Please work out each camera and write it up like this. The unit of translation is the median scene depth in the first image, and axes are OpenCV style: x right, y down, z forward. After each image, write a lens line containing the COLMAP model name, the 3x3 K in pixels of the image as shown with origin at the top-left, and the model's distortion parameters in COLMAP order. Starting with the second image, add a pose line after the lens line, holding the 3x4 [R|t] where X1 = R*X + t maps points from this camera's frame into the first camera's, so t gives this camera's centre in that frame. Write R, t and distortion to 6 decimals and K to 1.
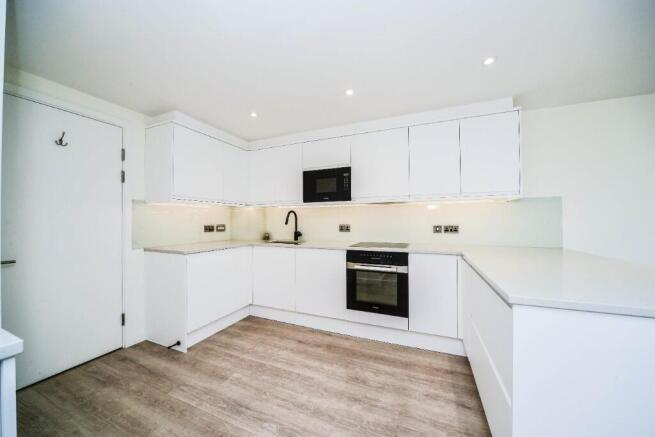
lens RADIAL K [[228.2, 0, 323.1], [0, 228.2, 216.3], [0, 0, 1]] dist [-0.014325, -0.000073]
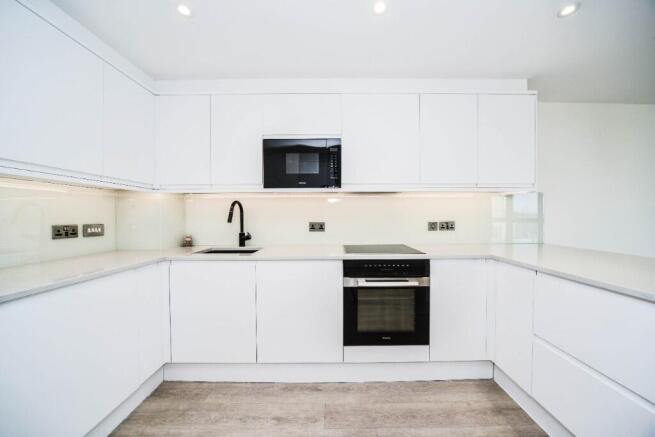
lens RADIAL K [[235.6, 0, 330.0], [0, 235.6, 216.1], [0, 0, 1]] dist [-0.014304, -0.000036]
pose [[0.918859, -0.000274, 0.394586, -0.202079], [-0.006810, 0.999840, 0.016553, 0.007369], [-0.394527, -0.017897, 0.918710, 0.364403]]
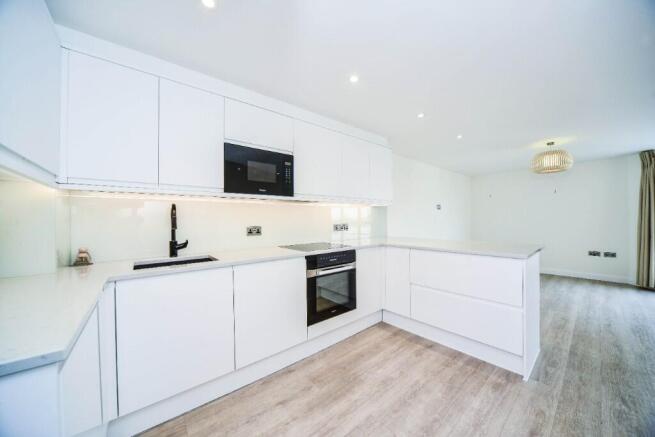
lens RADIAL K [[228.2, 0, 323.1], [0, 228.2, 216.3], [0, 0, 1]] dist [-0.014325, -0.000073]
pose [[0.468043, 0.012095, 0.883623, -0.585342], [-0.006306, 0.999927, -0.010347, 0.011455], [-0.883683, -0.000729, 0.468085, 0.539058]]
